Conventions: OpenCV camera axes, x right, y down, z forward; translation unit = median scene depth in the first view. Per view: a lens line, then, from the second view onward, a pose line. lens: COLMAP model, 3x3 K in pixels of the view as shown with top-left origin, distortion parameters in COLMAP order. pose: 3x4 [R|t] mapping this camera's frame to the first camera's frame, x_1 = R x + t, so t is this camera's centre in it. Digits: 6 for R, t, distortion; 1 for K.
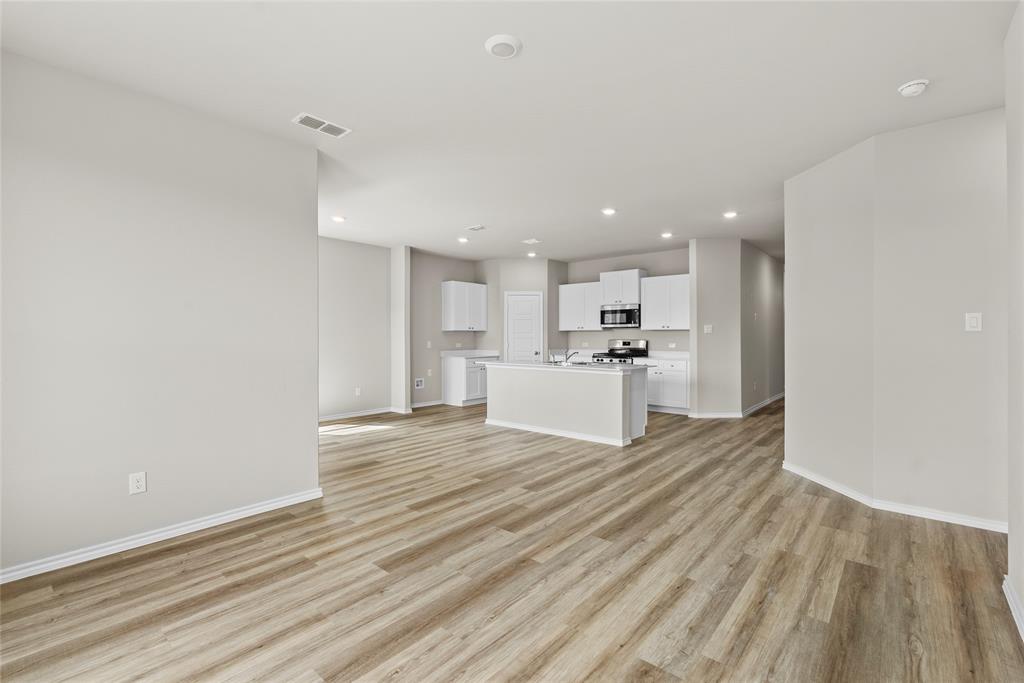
lens RADIAL K [[453.8, 0, 514.1], [0, 453.8, 340.4], [0, 0, 1]] dist [-0.002007, -0.000458]
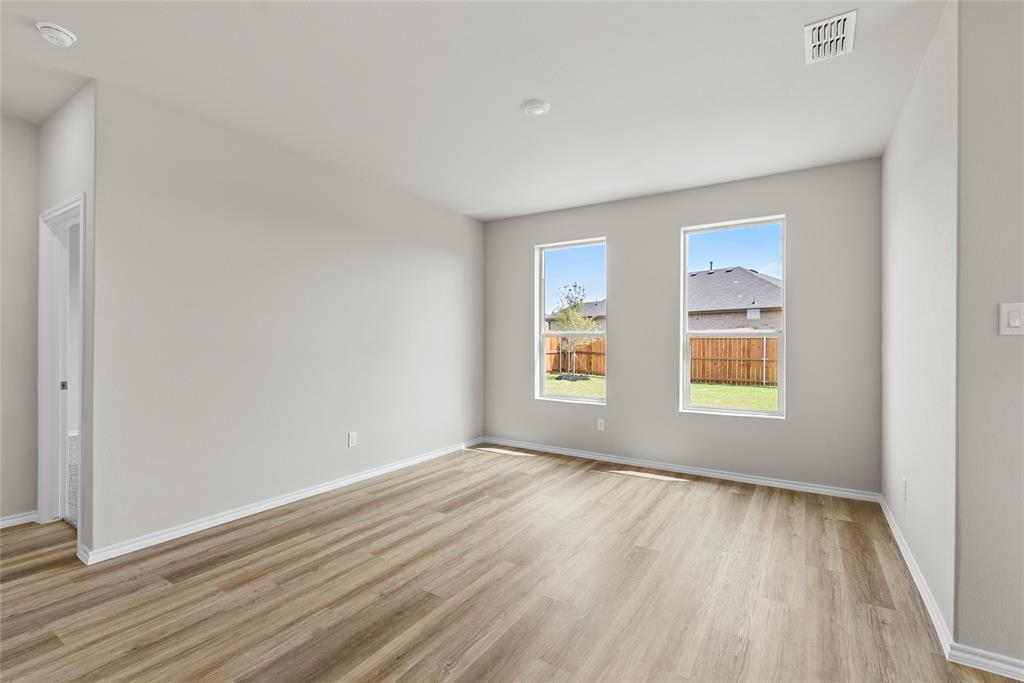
lens RADIAL K [[453.8, 0, 514.1], [0, 453.8, 340.4], [0, 0, 1]] dist [-0.002007, -0.000458]
pose [[-0.990243, -0.005135, -0.139256, 0.085389], [-0.006530, 0.999933, 0.009560, -0.009829], [0.139197, 0.010376, -0.990210, 0.931353]]
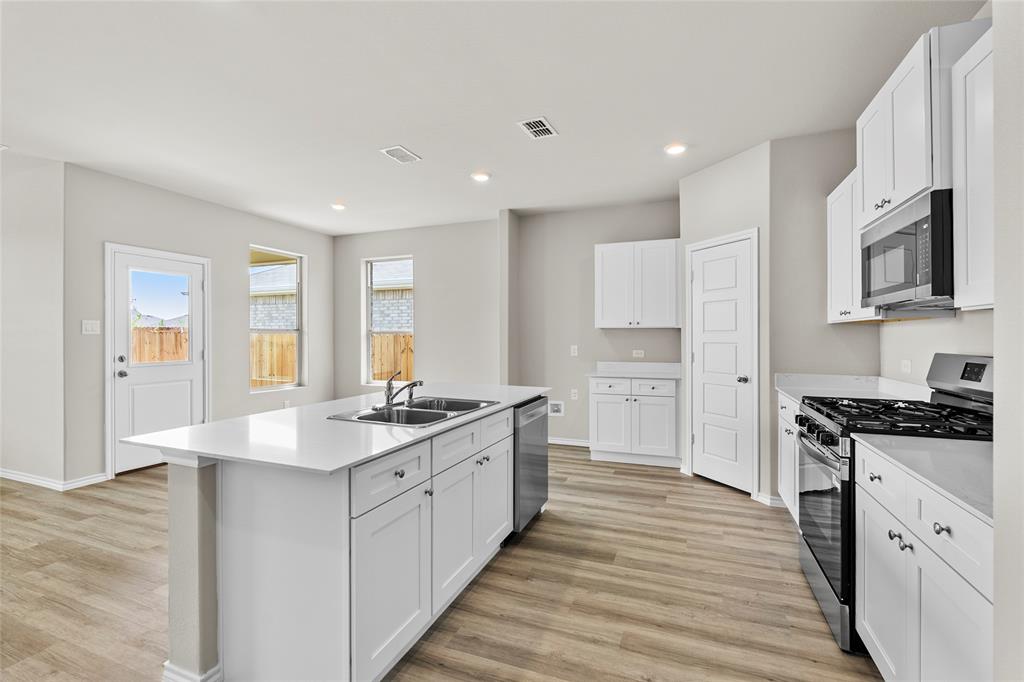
lens RADIAL K [[453.8, 0, 514.1], [0, 453.8, 339.9], [0, 0, 1]] dist [-0.002007, -0.000458]
pose [[0.329063, 0.007559, -0.944278, 0.592351], [-0.008284, 0.999953, 0.005118, -0.012947], [0.944271, 0.006138, 0.329110, 1.068158]]
